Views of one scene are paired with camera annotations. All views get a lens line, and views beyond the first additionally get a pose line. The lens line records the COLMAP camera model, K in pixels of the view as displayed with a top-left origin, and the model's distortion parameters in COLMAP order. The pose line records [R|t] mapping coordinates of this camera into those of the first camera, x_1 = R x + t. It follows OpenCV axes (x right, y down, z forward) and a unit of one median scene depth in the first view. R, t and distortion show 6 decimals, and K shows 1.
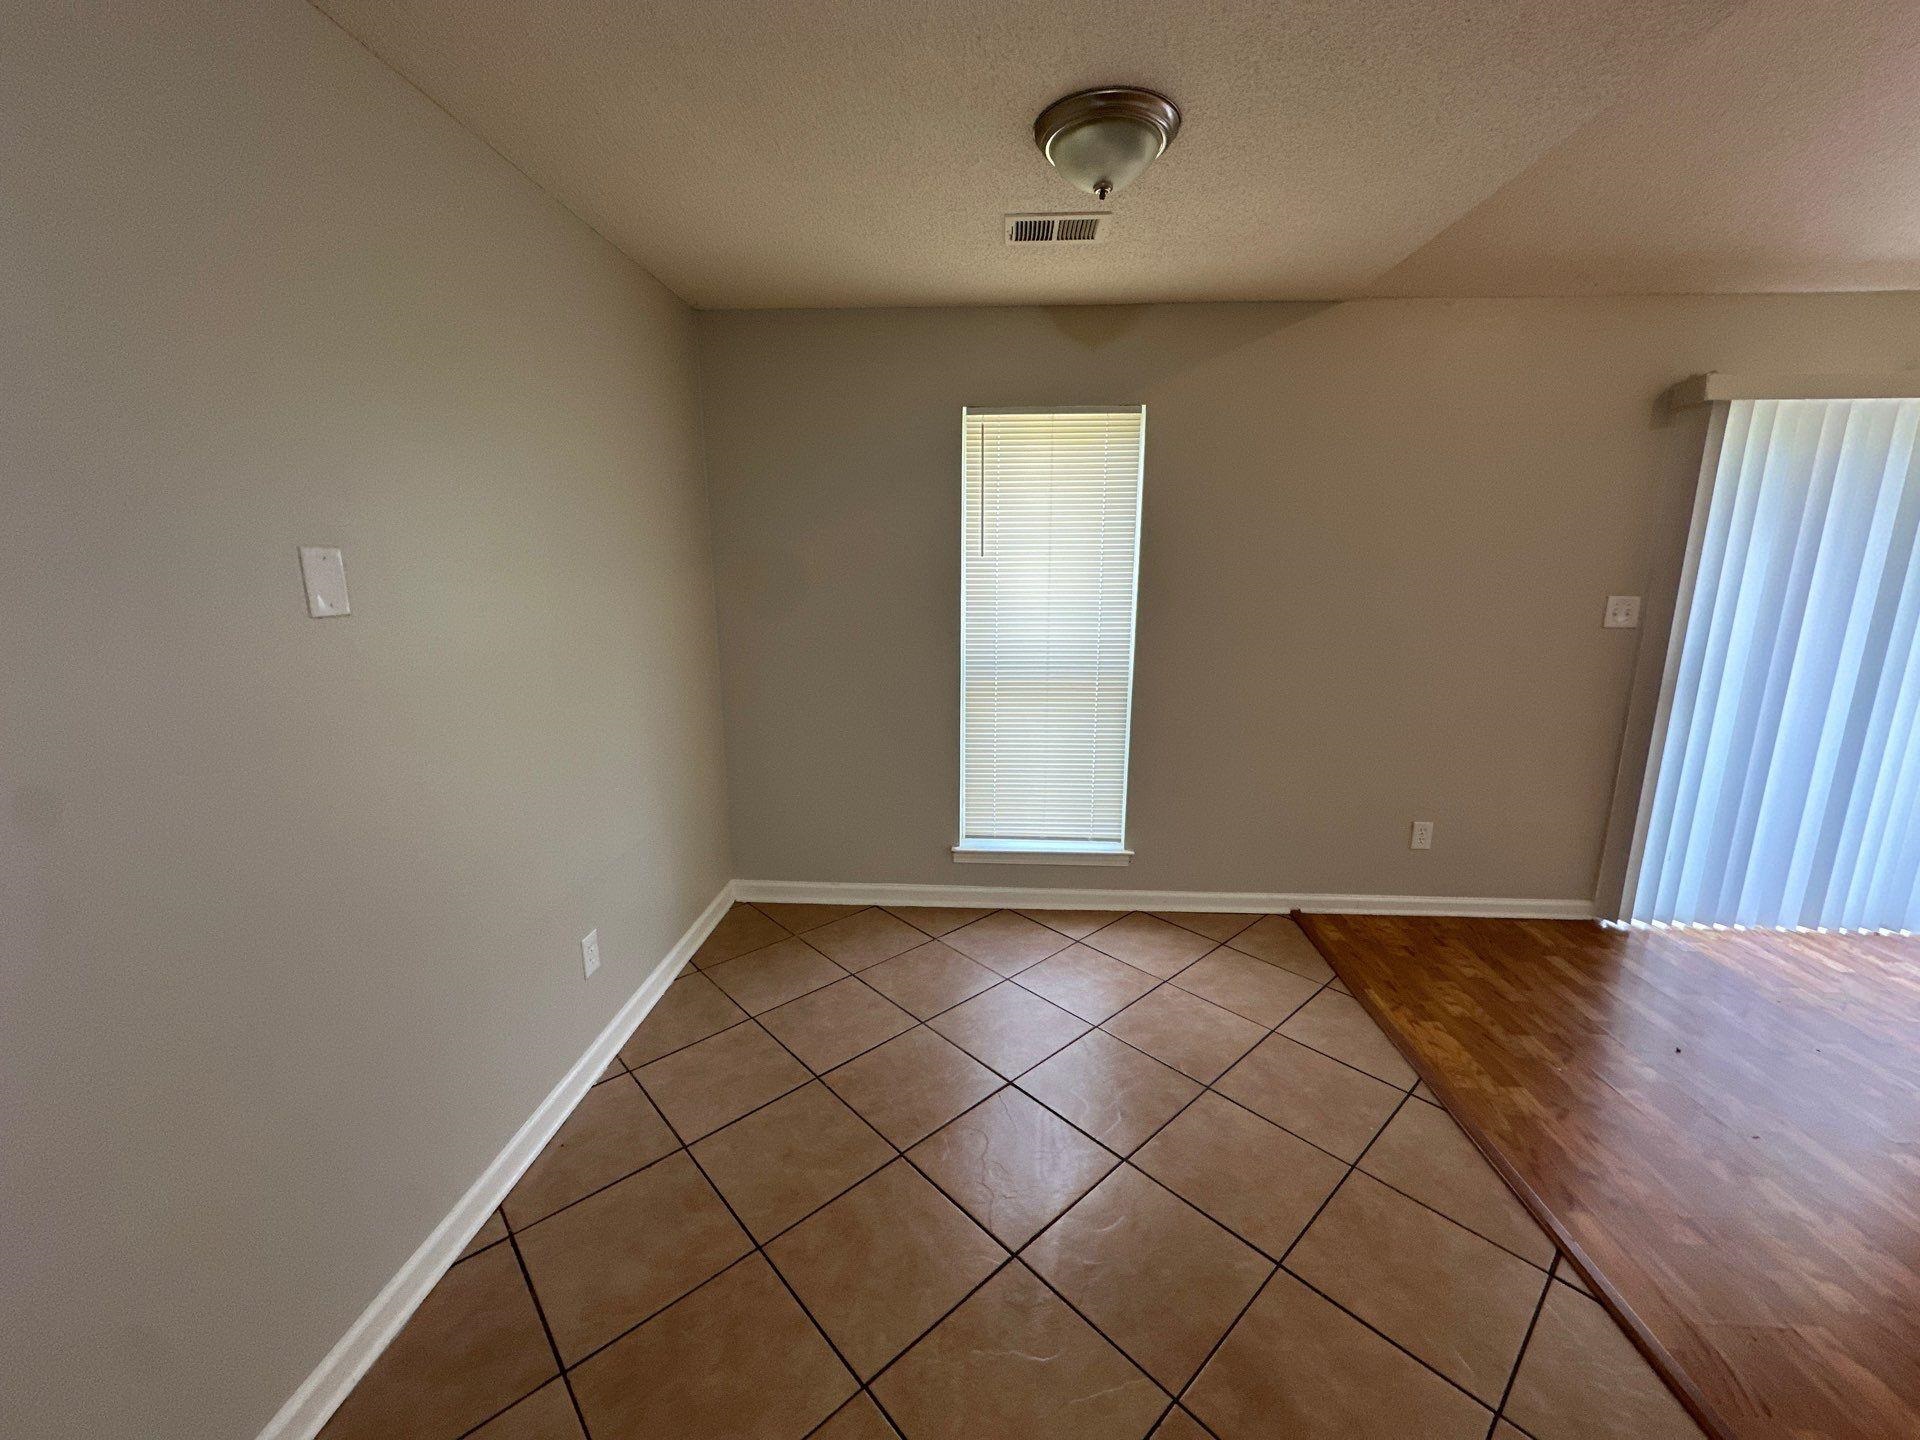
lens RADIAL K [[770.7, 0, 960.3], [0, 770.7, 724.7], [0, 0, 1]] dist [-0.003599, 0.001544]
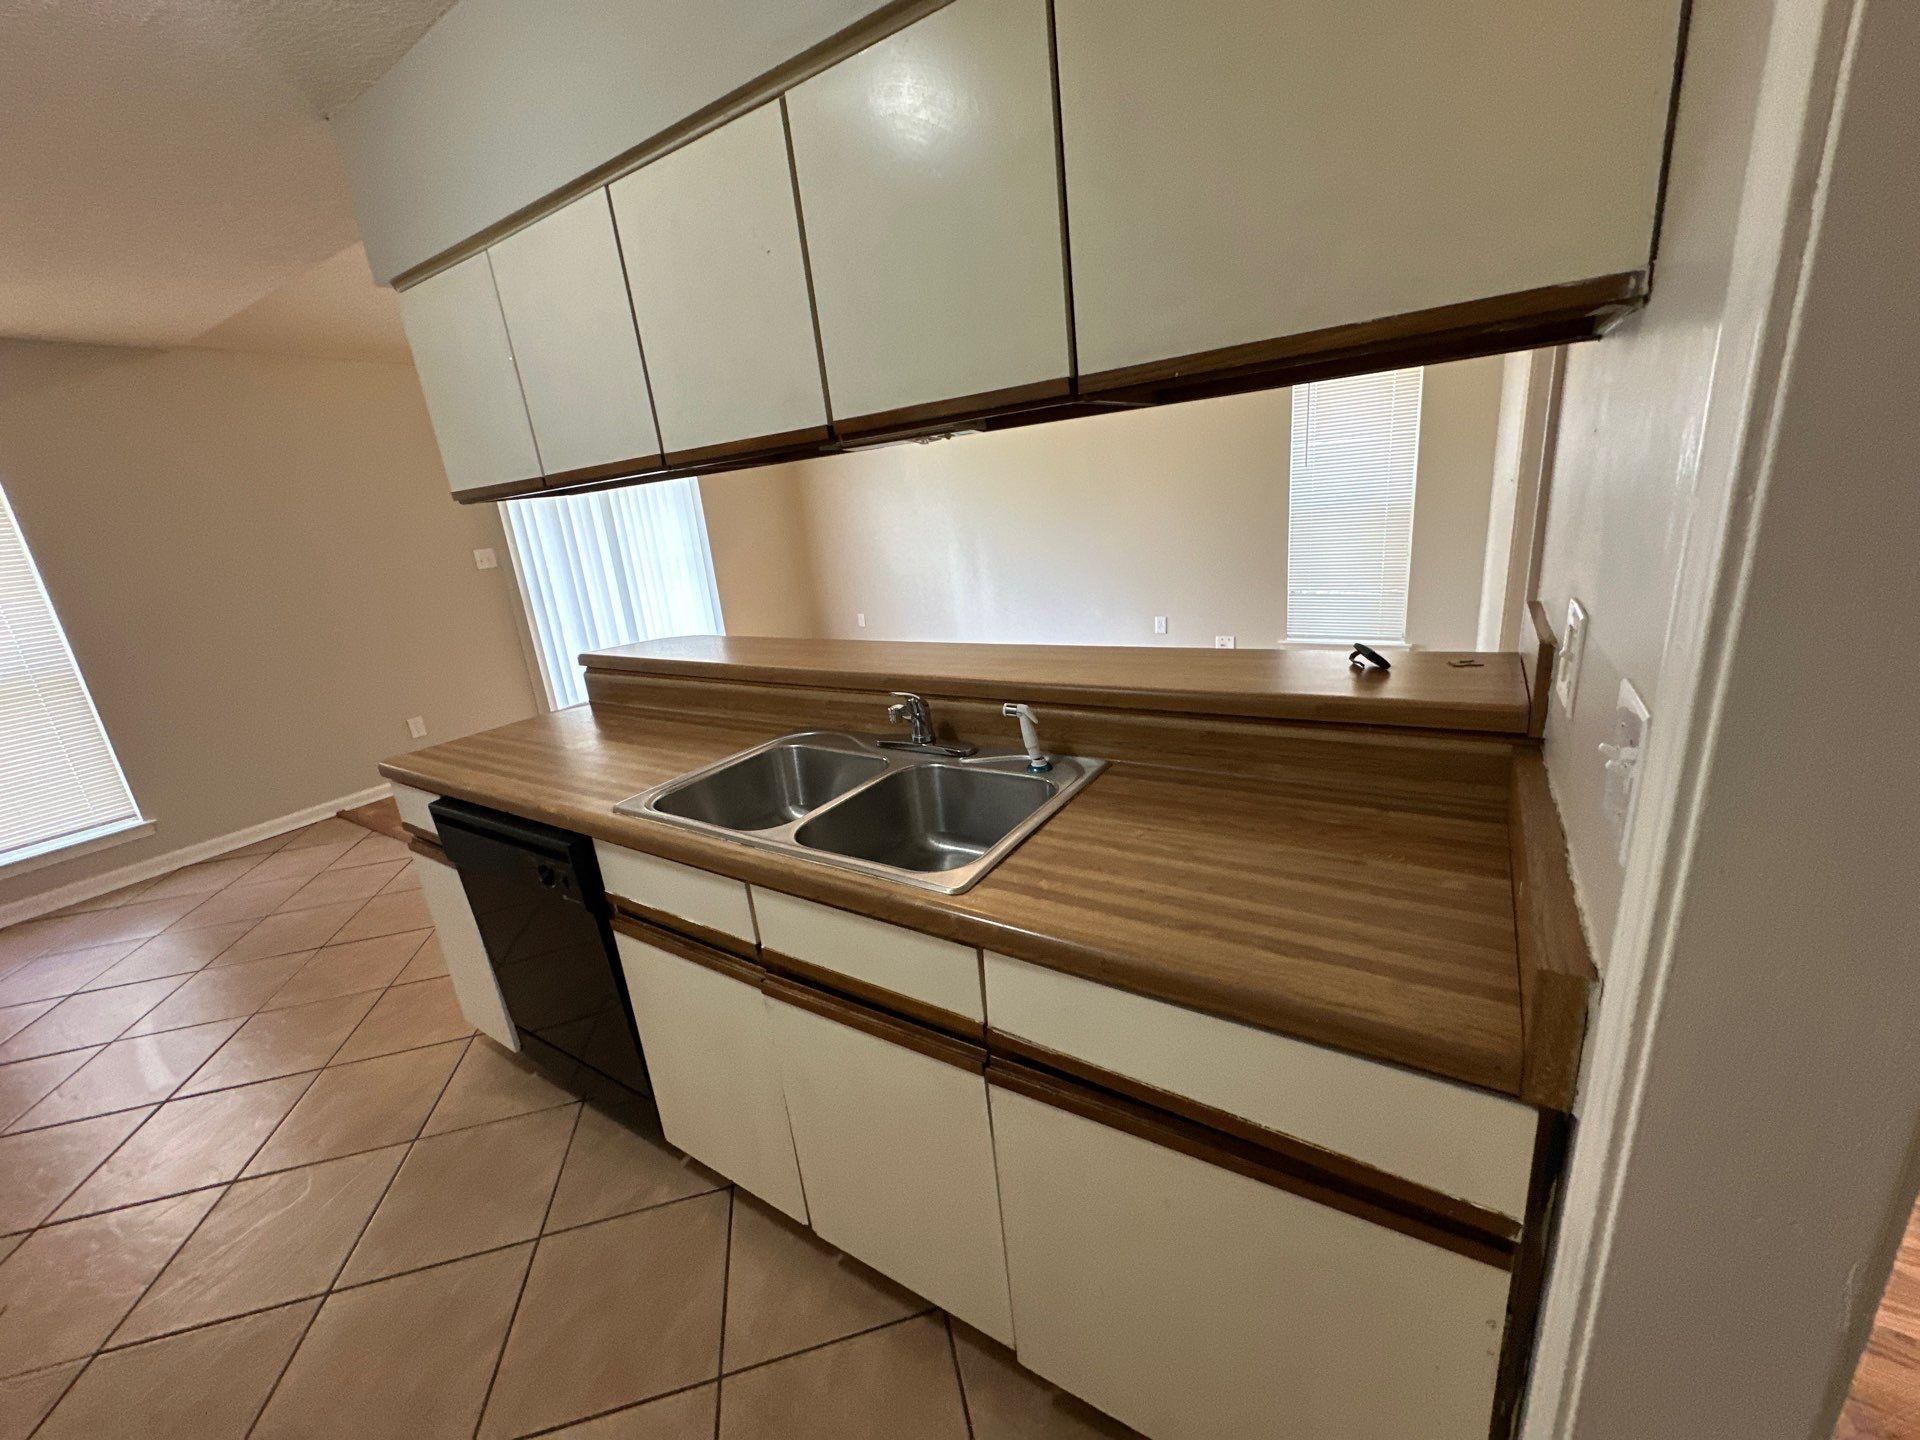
lens RADIAL K [[770.7, 0, 961.1], [0, 770.7, 714.8], [0, 0, 1]] dist [-0.003599, 0.001544]
pose [[0.497602, -0.289748, 0.817581, -0.071024], [0.276988, 0.946289, 0.166779, 0.163041], [-0.821991, 0.143471, 0.551132, -0.651818]]
